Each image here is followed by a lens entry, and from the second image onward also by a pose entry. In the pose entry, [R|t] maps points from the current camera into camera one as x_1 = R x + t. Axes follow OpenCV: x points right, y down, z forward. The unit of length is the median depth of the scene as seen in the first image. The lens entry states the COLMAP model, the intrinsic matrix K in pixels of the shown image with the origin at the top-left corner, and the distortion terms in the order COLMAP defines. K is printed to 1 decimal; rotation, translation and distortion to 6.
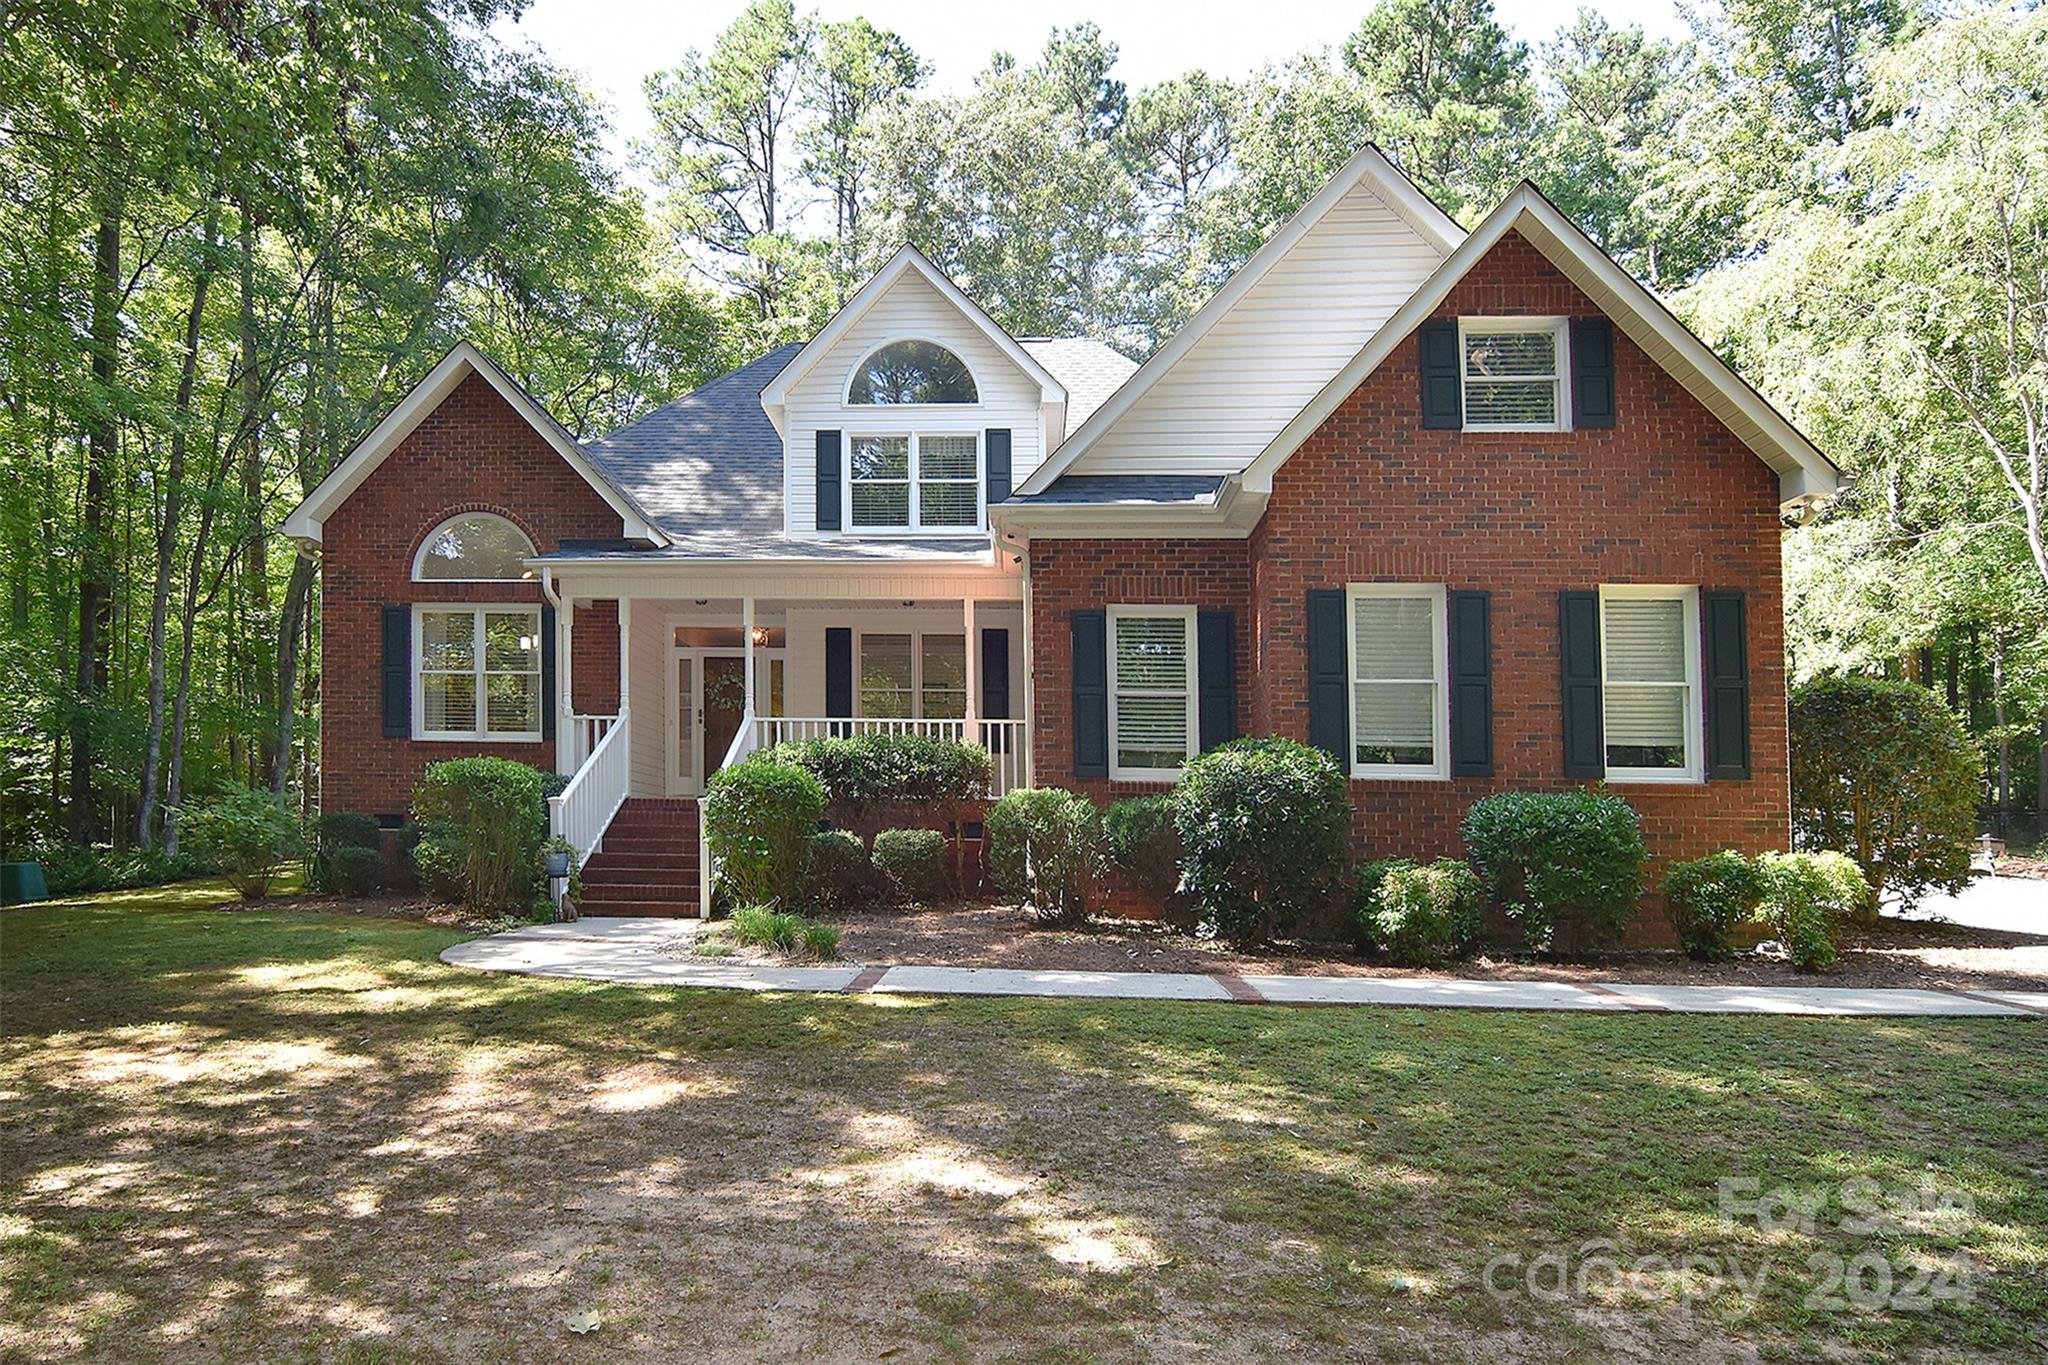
lens RADIAL K [[1090.6, 0, 1026.4], [0, 1090.6, 855.4], [0, 0, 1]] dist [-0.005816, -0.001500]
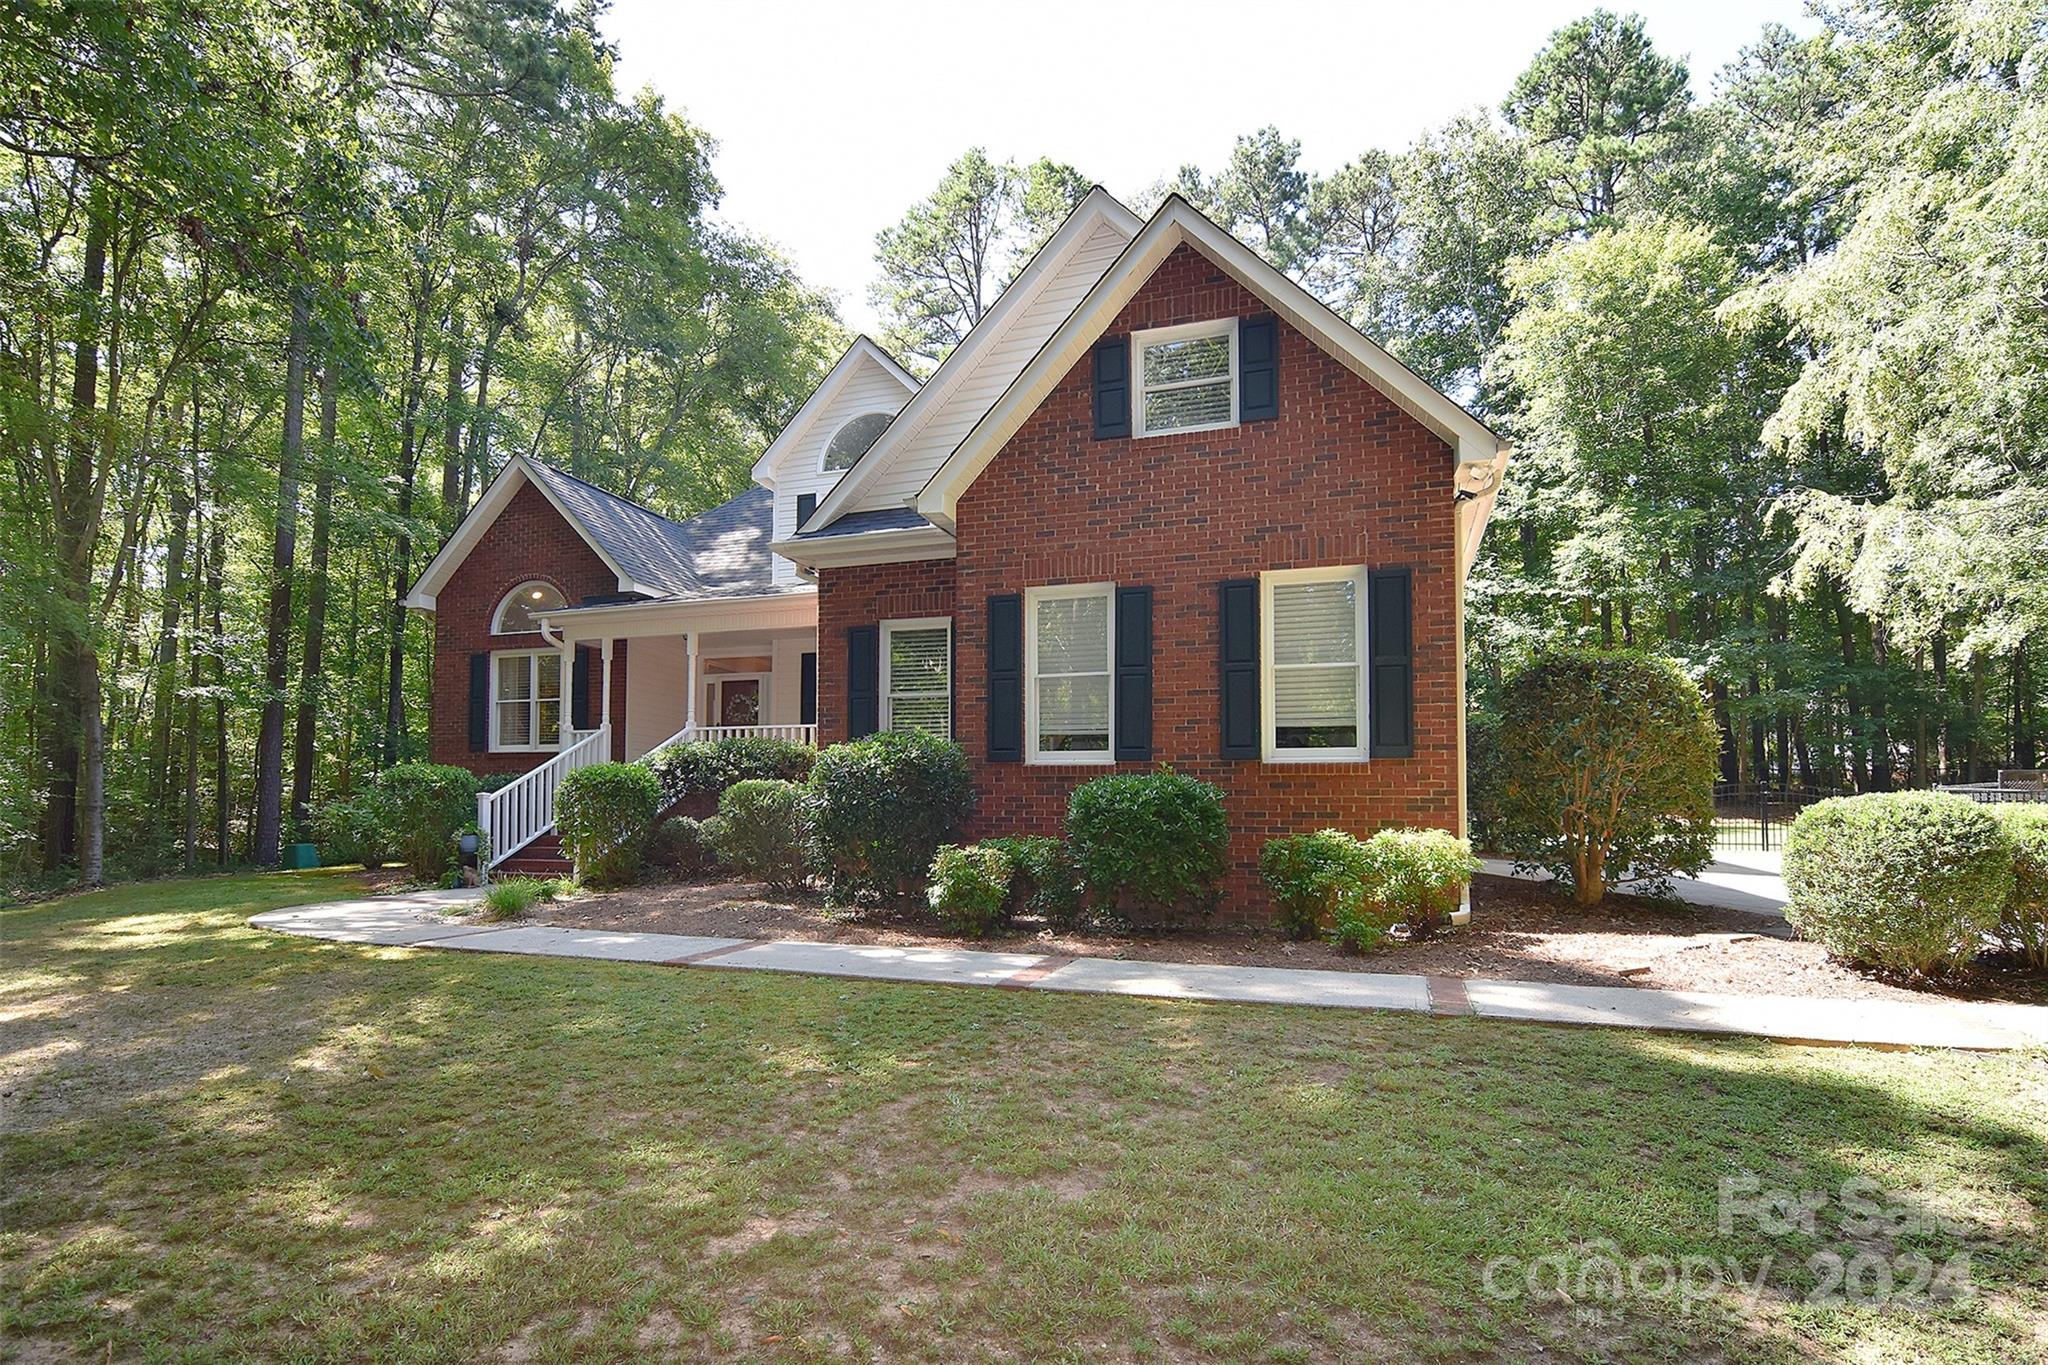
lens RADIAL K [[896.8, 0, 1021.2], [0, 896.8, 827.7], [0, 0, 1]] dist [0.001509, -0.005300]
pose [[0.970602, -0.005211, -0.240634, 0.494566], [0.002359, 0.999924, -0.012136, 0.003298], [0.240679, 0.011212, 0.970540, 0.119444]]
